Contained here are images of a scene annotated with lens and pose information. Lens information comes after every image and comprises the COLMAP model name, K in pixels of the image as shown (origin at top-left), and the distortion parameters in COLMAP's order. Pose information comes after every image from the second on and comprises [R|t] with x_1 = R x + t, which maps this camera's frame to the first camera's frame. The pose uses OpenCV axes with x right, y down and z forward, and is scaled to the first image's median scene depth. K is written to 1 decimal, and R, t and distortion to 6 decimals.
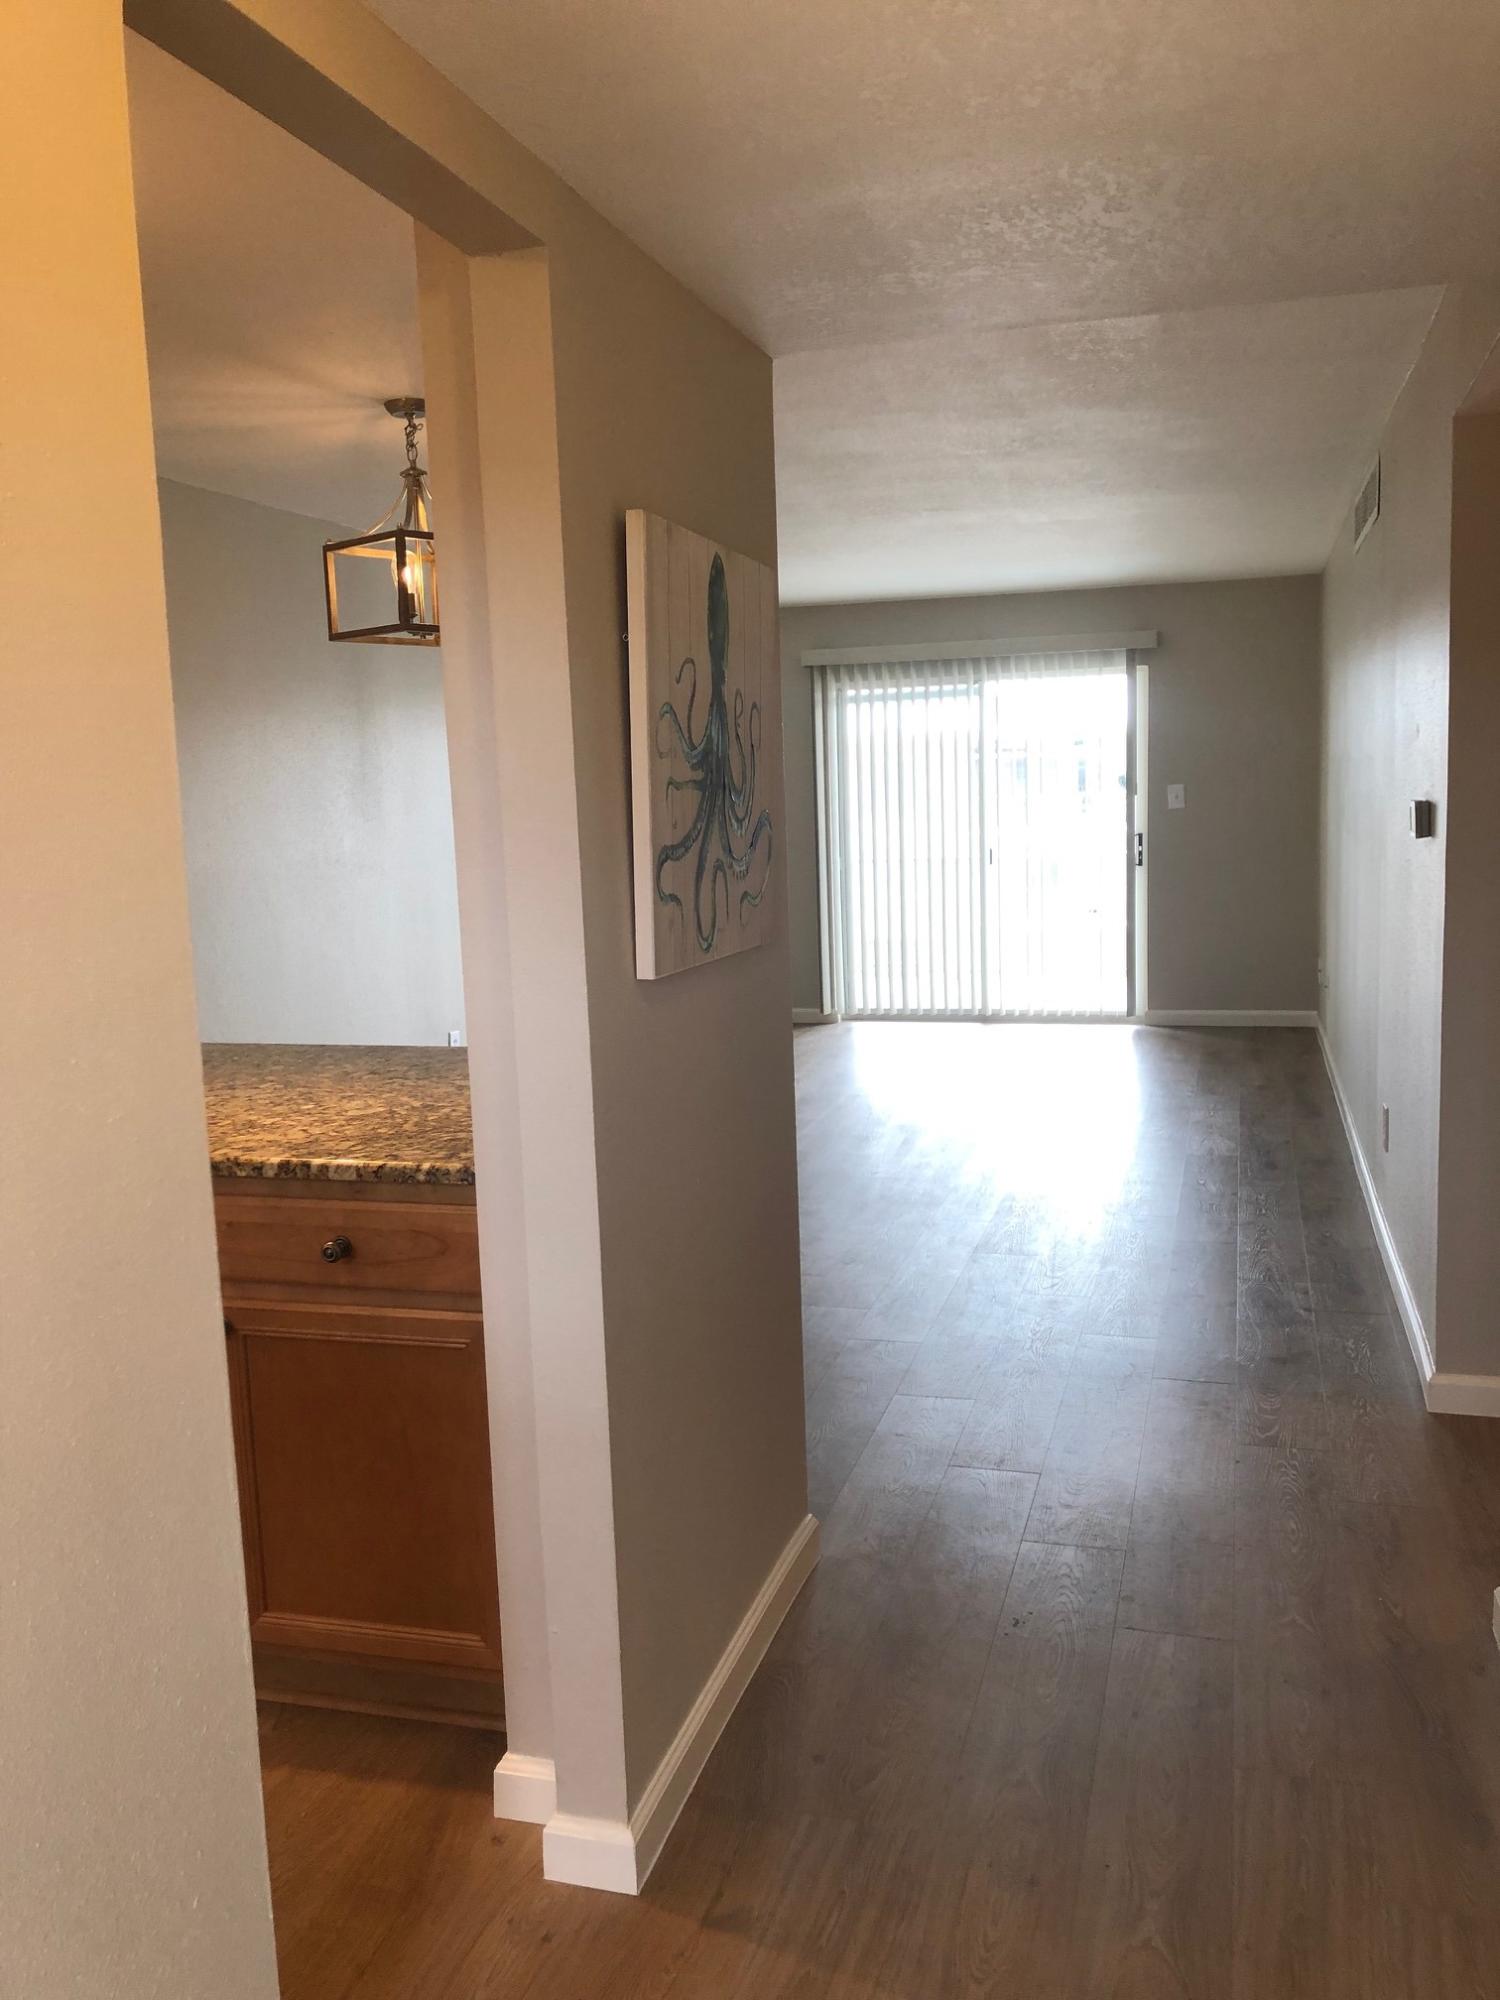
lens RADIAL K [[1646.0, 0, 755.6], [0, 1646.0, 1013.7], [0, 0, 1]] dist [0.044588, -0.064077]
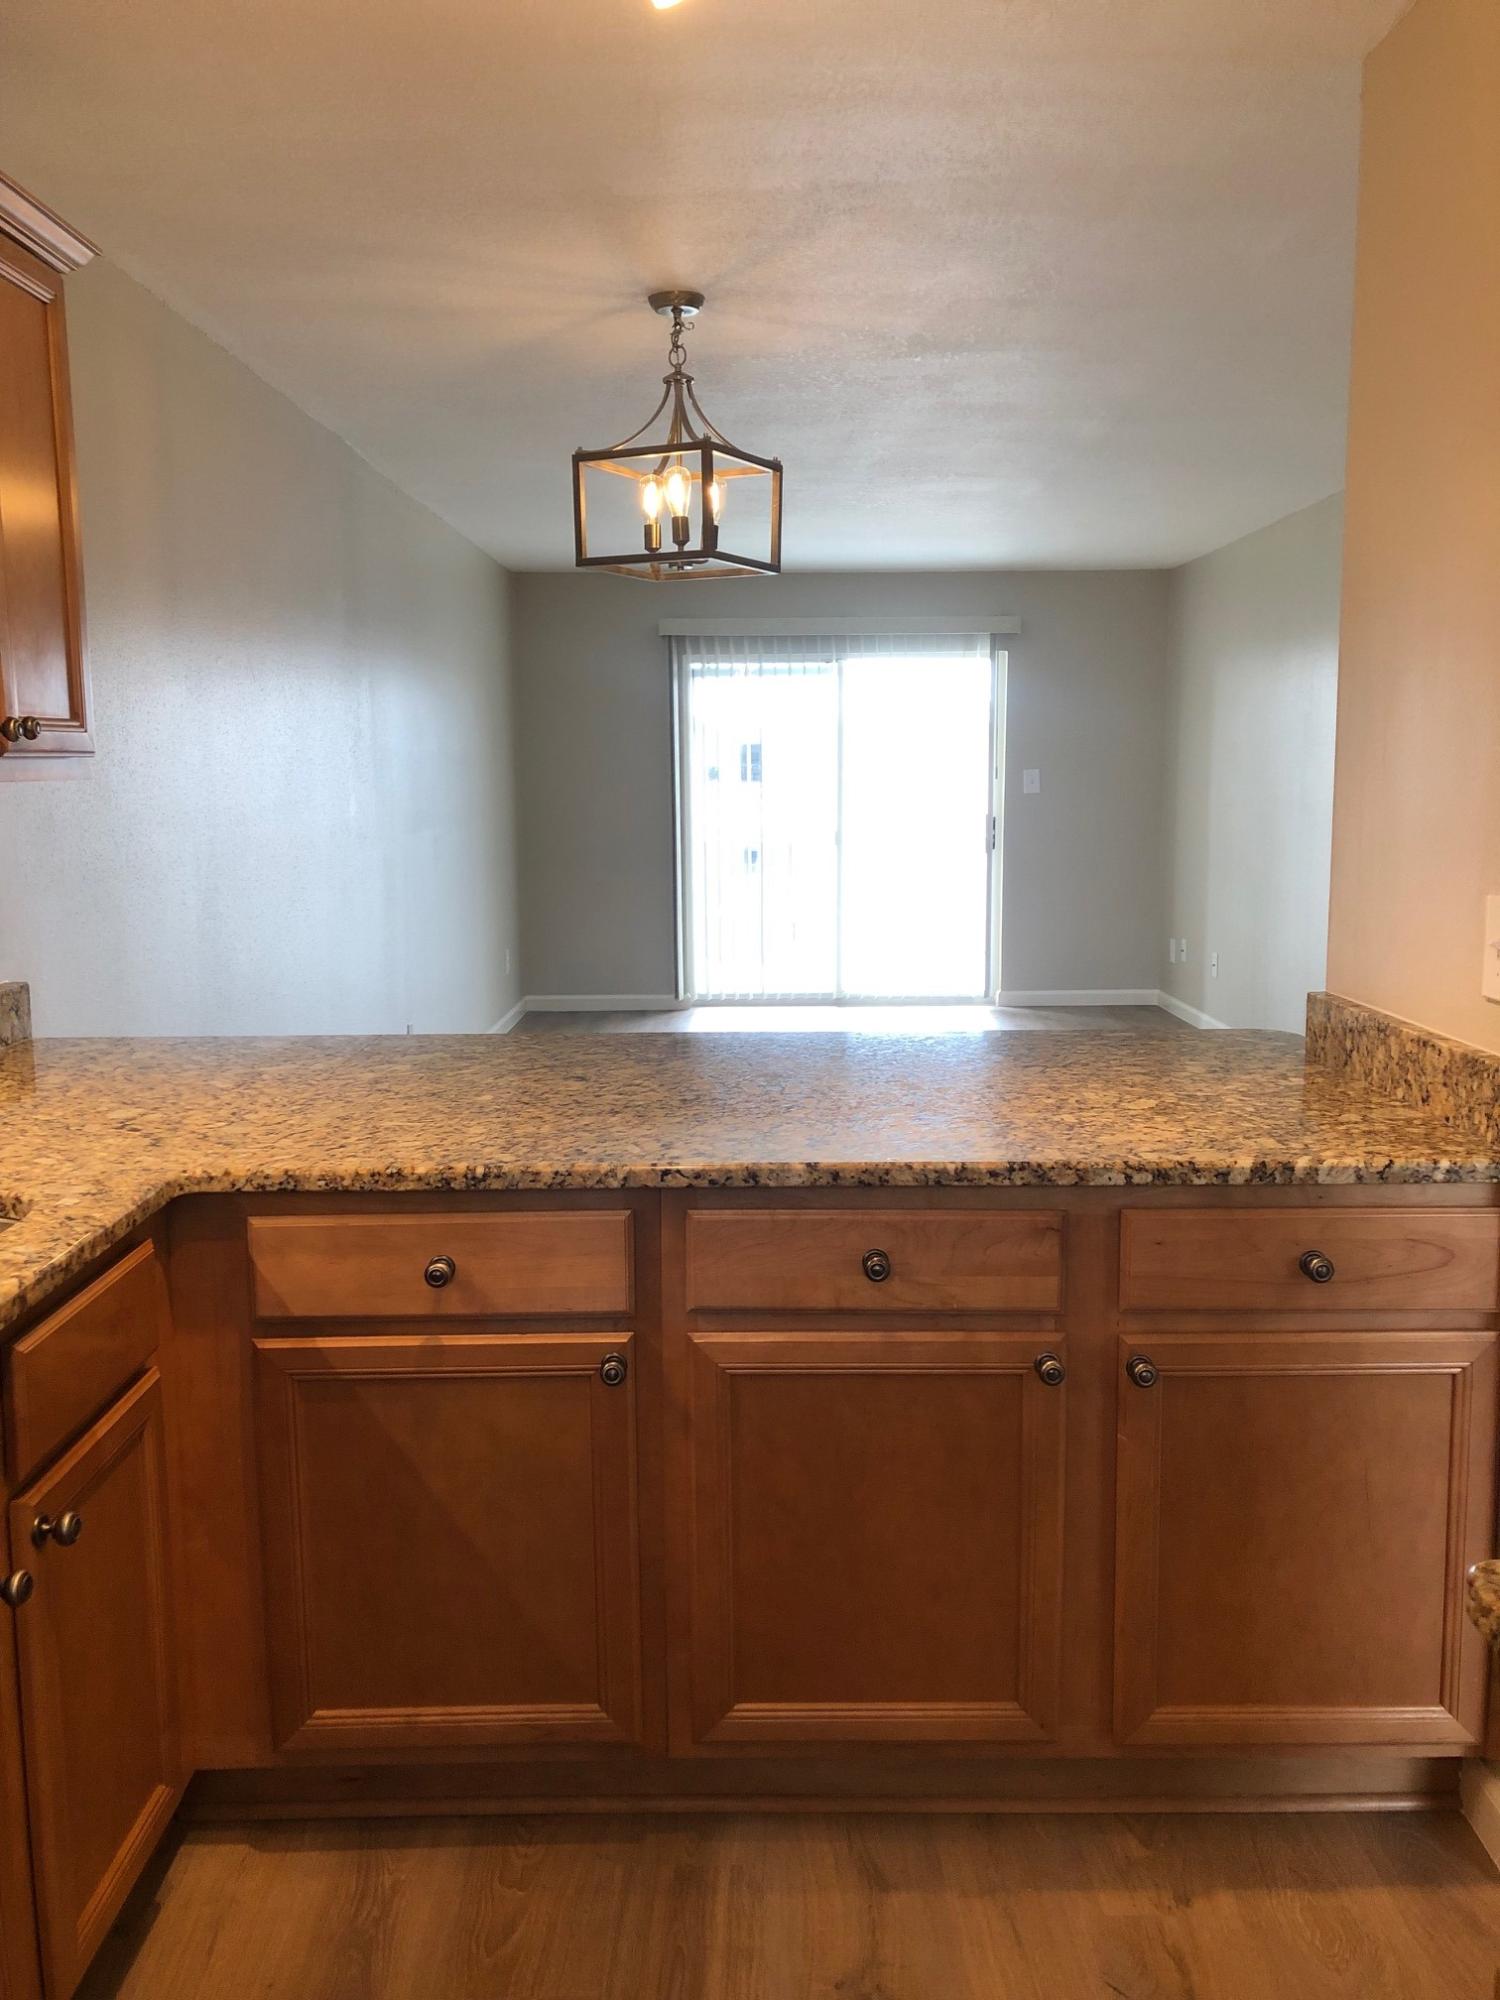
lens RADIAL K [[1646.0, 0, 755.6], [0, 1646.0, 1013.7], [0, 0, 1]] dist [0.044588, -0.064077]
pose [[0.963020, -0.016733, 0.268910, -0.407013], [0.015016, 0.999852, 0.008440, 0.001566], [-0.269011, -0.004090, 0.963128, 0.145874]]
